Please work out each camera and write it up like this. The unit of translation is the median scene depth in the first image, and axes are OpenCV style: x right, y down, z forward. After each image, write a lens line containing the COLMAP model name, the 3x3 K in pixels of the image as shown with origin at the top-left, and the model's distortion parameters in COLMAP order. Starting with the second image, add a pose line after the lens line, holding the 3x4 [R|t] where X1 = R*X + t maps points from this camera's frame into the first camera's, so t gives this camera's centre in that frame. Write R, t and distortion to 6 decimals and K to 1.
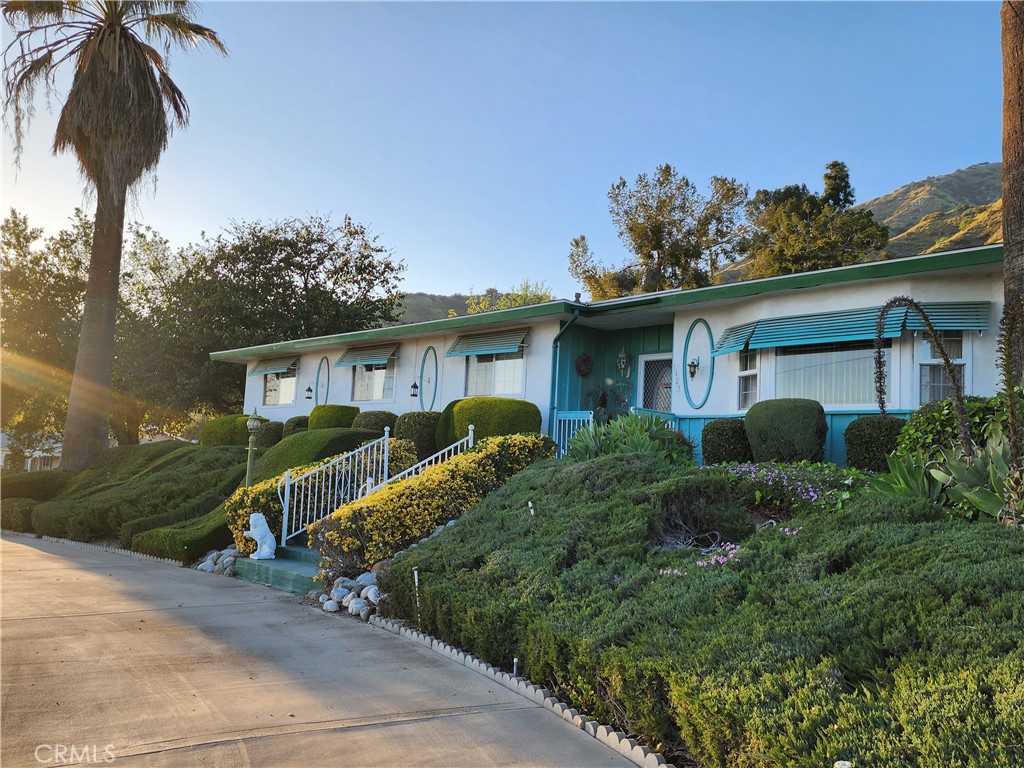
lens RADIAL K [[812.2, 0, 508.5], [0, 812.2, 380.4], [0, 0, 1]] dist [0.067929, -0.050367]
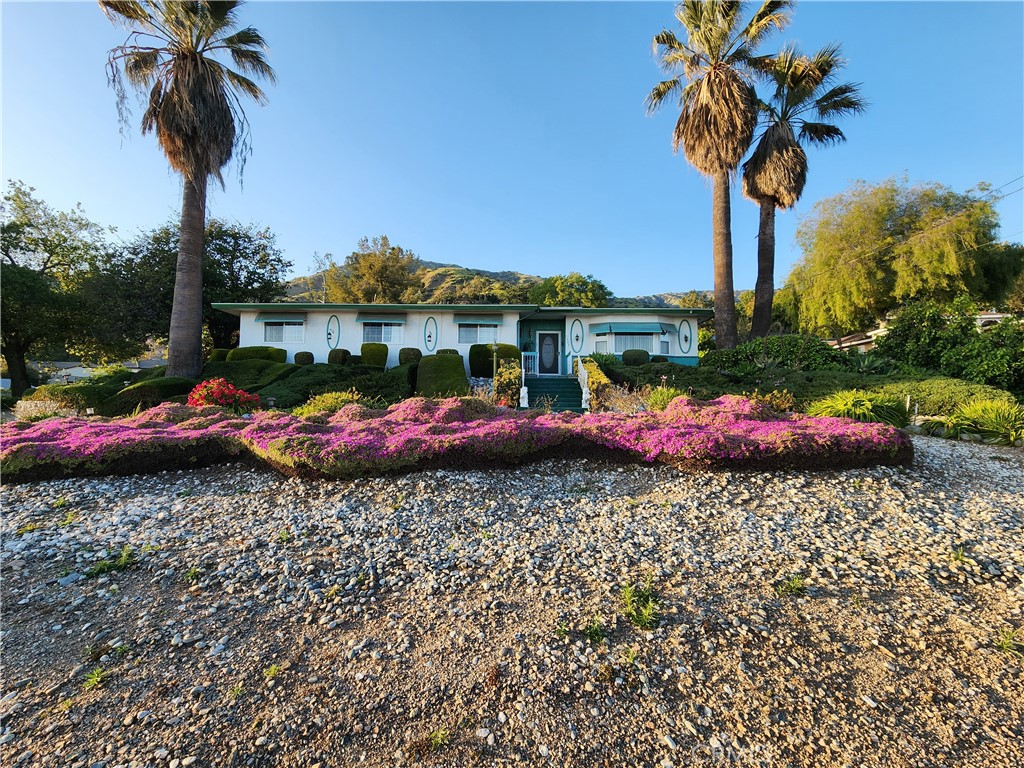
lens RADIAL K [[413.5, 0, 512.0], [0, 413.5, 384.0], [0, 0, 1]] dist [0.001566, 0.000082]
pose [[0.720579, 0.004500, 0.693358, -0.741038], [-0.051926, 0.997521, 0.047490, 0.070824], [-0.691426, -0.070224, 0.719027, 0.157959]]
